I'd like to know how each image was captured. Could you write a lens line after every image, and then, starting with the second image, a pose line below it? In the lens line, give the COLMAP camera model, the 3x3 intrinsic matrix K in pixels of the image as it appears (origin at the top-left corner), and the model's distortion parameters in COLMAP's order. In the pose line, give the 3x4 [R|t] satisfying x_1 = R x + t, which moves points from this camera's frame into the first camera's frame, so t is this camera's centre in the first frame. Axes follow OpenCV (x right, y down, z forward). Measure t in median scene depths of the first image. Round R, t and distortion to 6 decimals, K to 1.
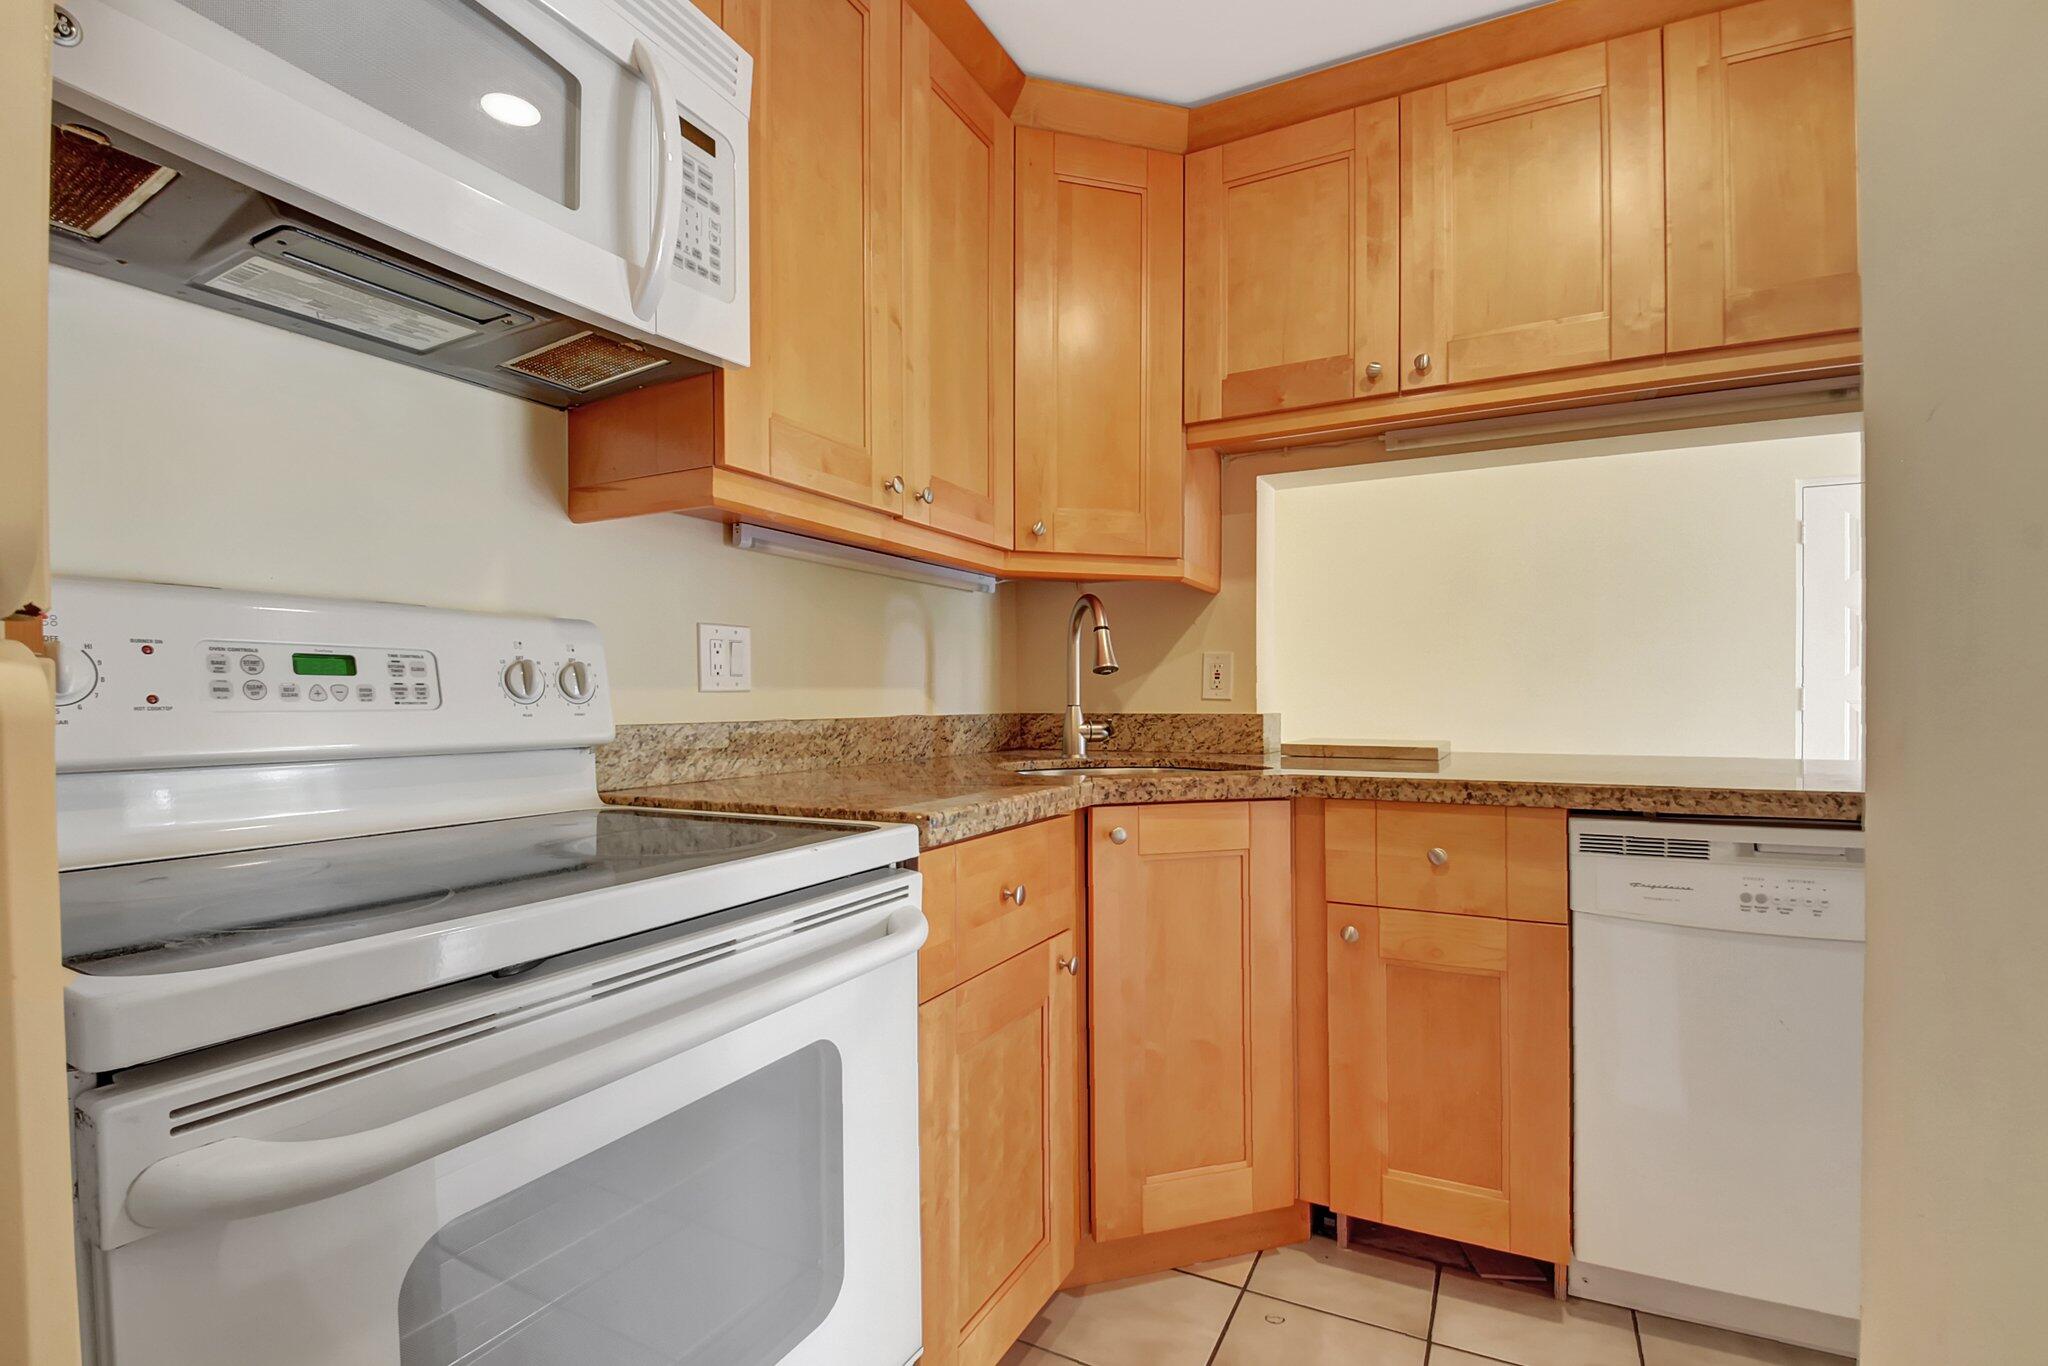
lens RADIAL K [[923.2, 0, 1009.7], [0, 923.2, 712.7], [0, 0, 1]] dist [0.014318, -0.023754]
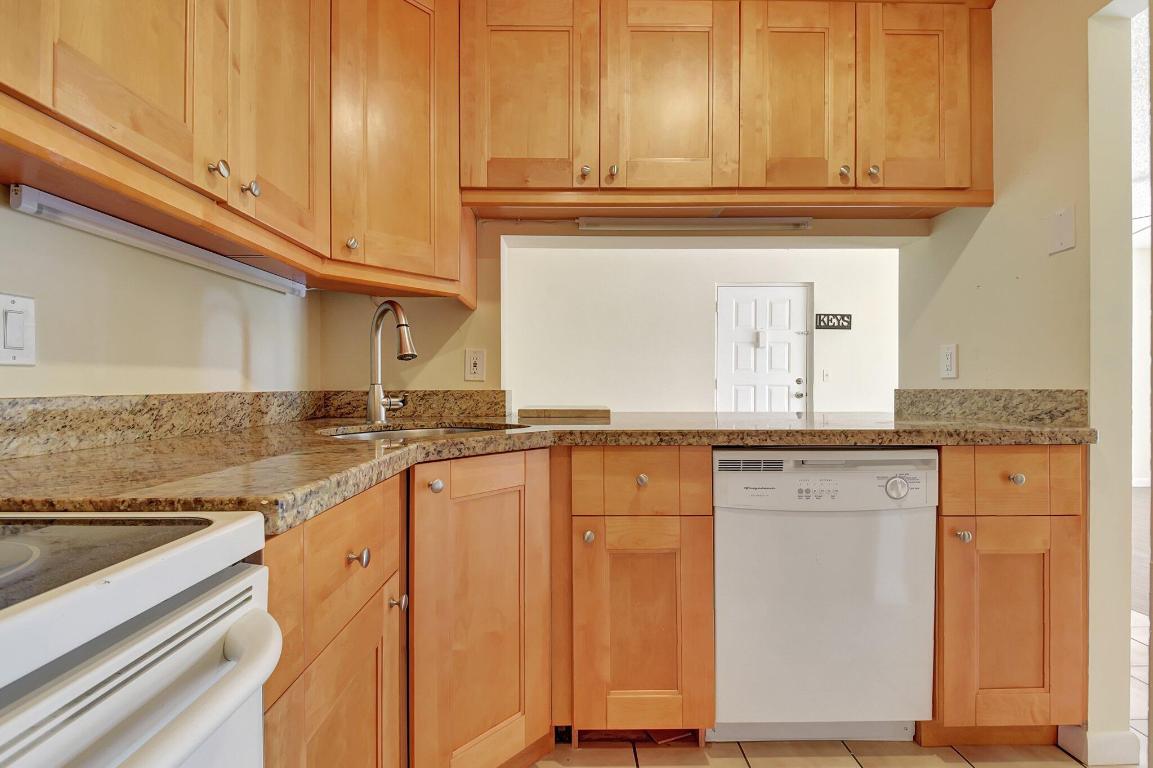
lens RADIAL K [[507.5, 0, 568.8], [0, 507.5, 384.2], [0, 0, 1]] dist [0.043641, -0.038528]
pose [[0.876650, 0.003106, 0.481118, -0.055526], [0.004881, 0.999870, -0.015350, 0.006901], [-0.481104, 0.015805, 0.876521, 0.297579]]
